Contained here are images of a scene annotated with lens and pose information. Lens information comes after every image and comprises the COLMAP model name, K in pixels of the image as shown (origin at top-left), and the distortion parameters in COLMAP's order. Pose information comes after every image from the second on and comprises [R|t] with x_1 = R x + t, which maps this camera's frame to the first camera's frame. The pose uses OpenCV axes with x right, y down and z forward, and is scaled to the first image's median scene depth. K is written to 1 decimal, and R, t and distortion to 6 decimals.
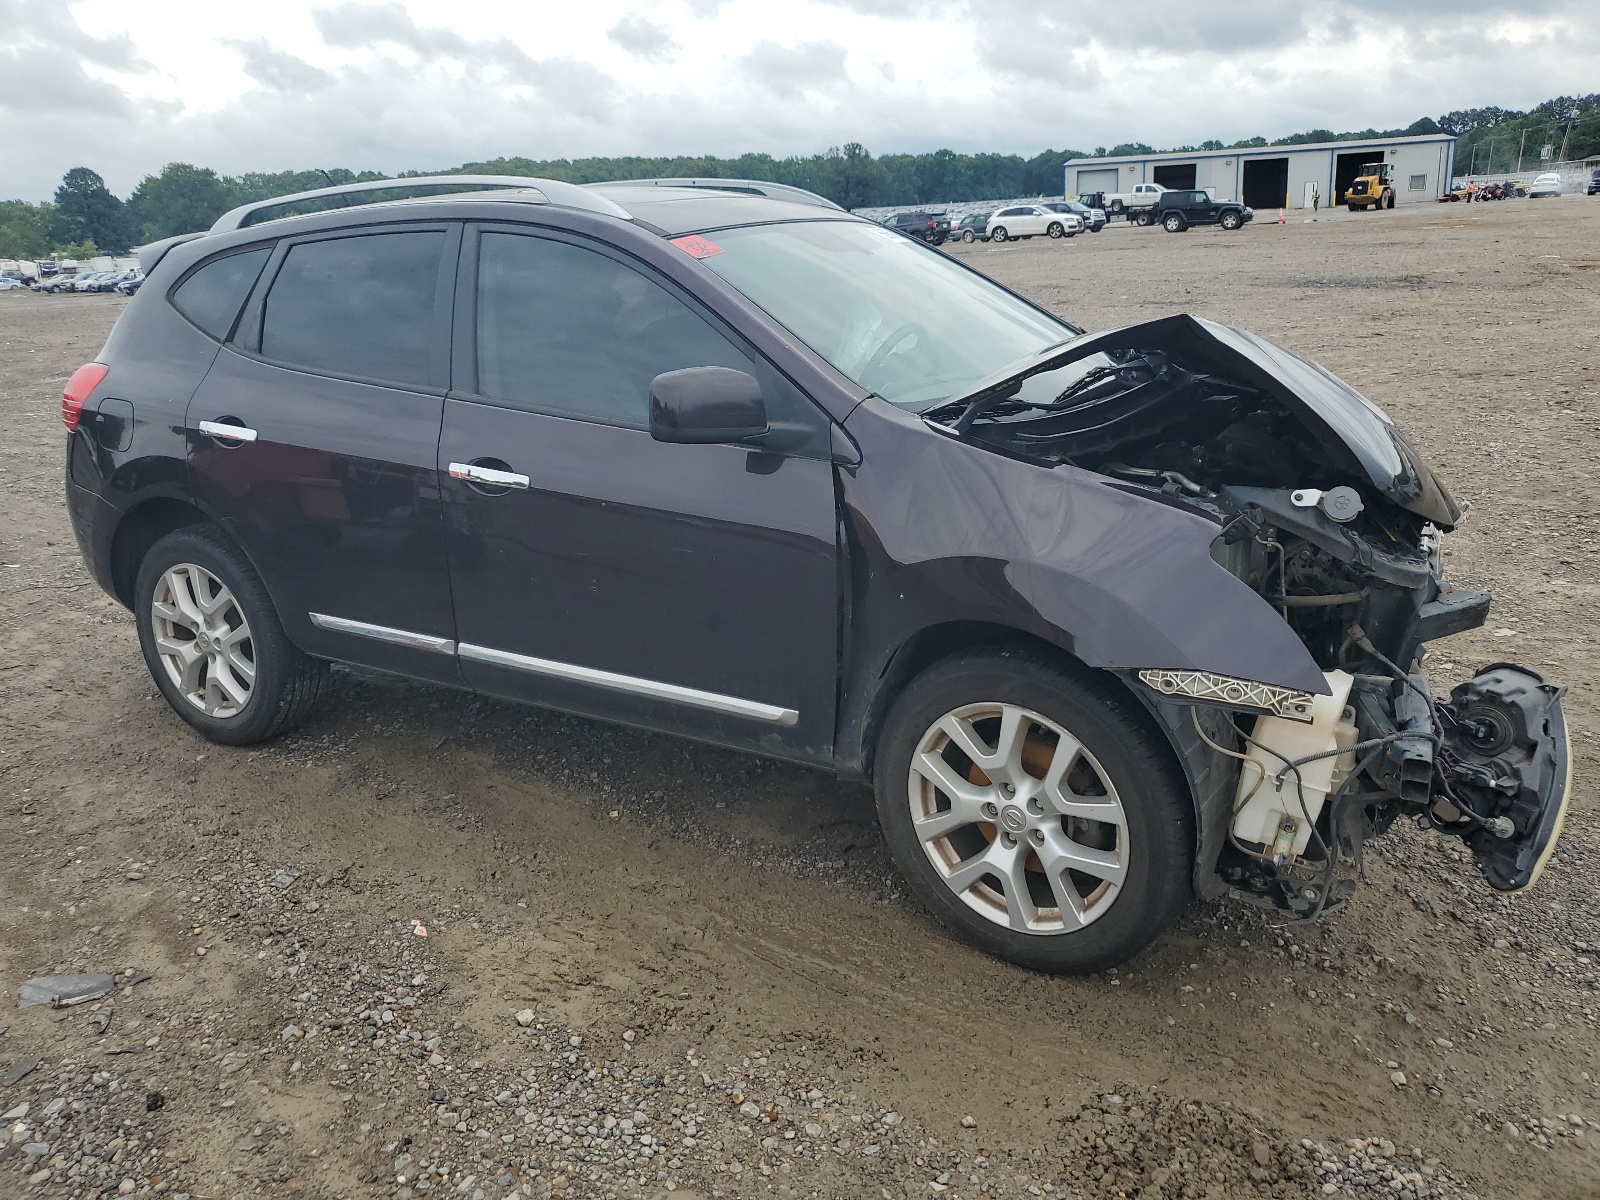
lens RADIAL K [[1200.0, 0, 790.4], [0, 1200.0, 601.4], [0, 0, 1]] dist [0.060749, -0.058227]
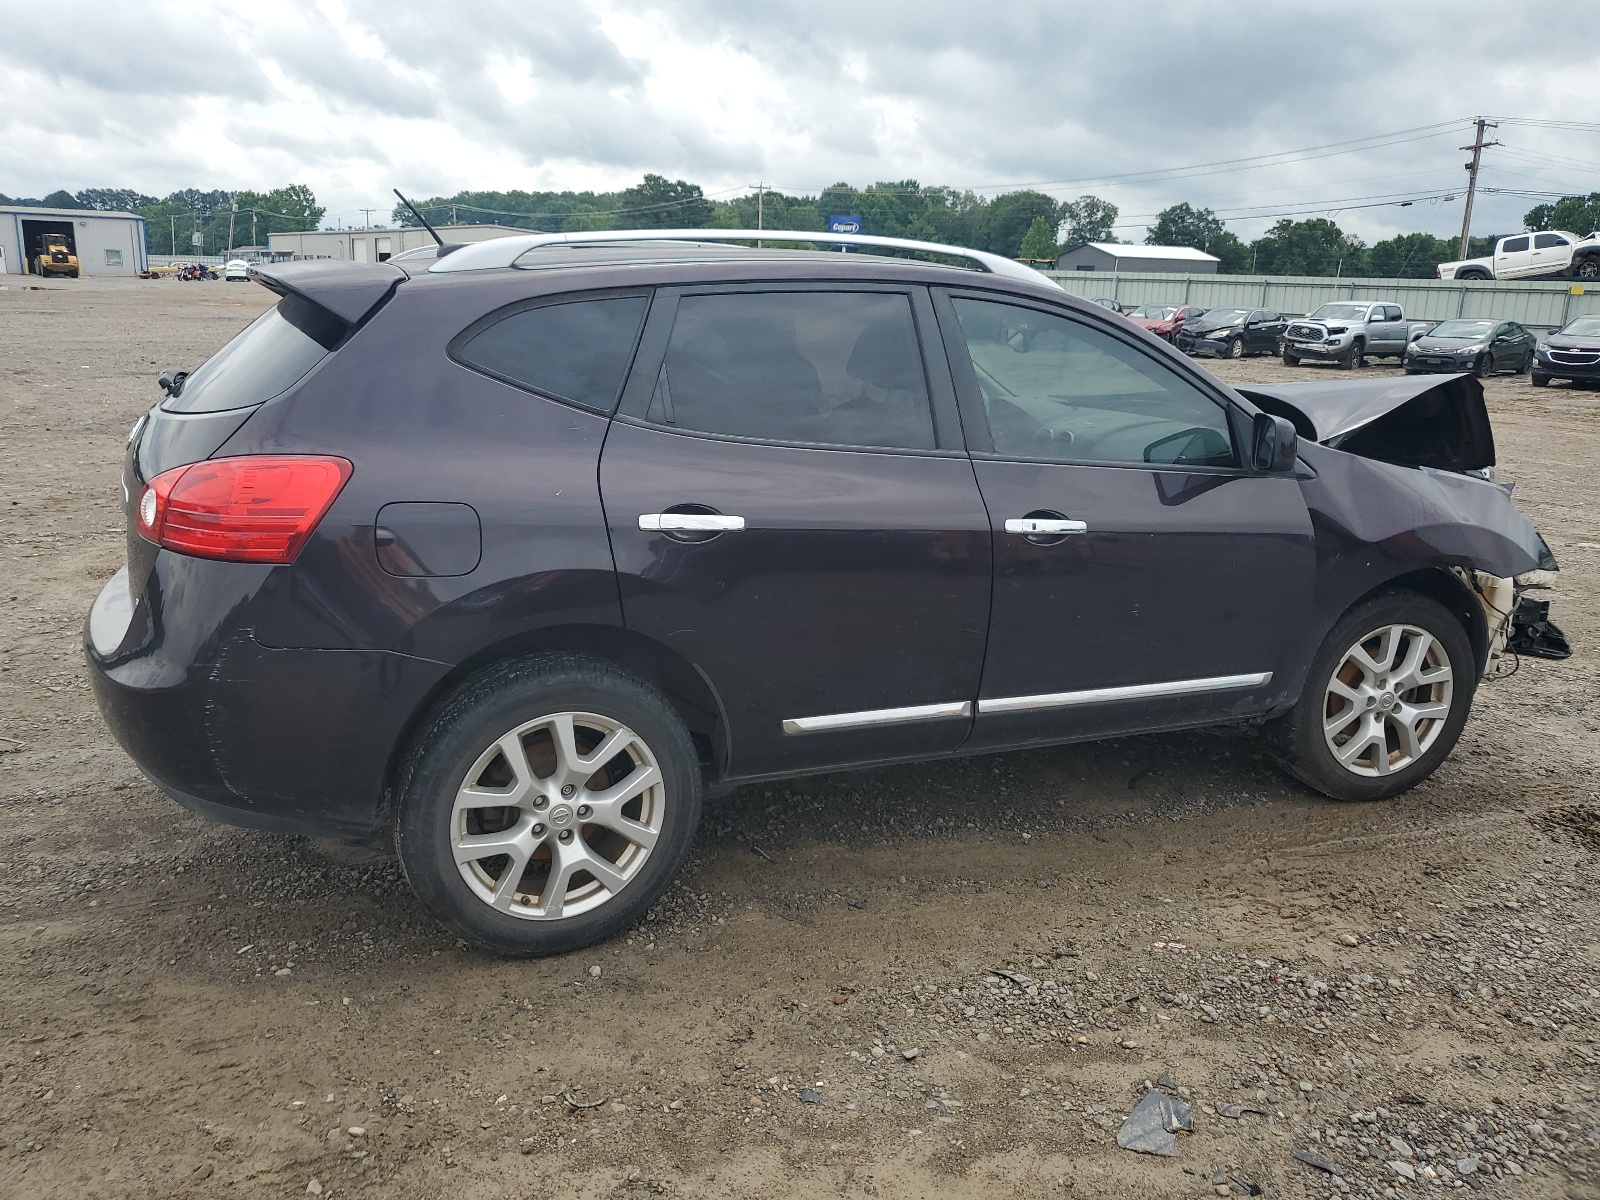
lens RADIAL K [[1200.0, 0, 790.4], [0, 1200.0, 601.4], [0, 0, 1]] dist [0.060749, -0.058227]
pose [[0.577958, -0.144319, 0.803204, -1.206824], [0.190442, 0.980915, 0.039214, -0.121652], [-0.793534, 0.130300, 0.594412, 0.546529]]
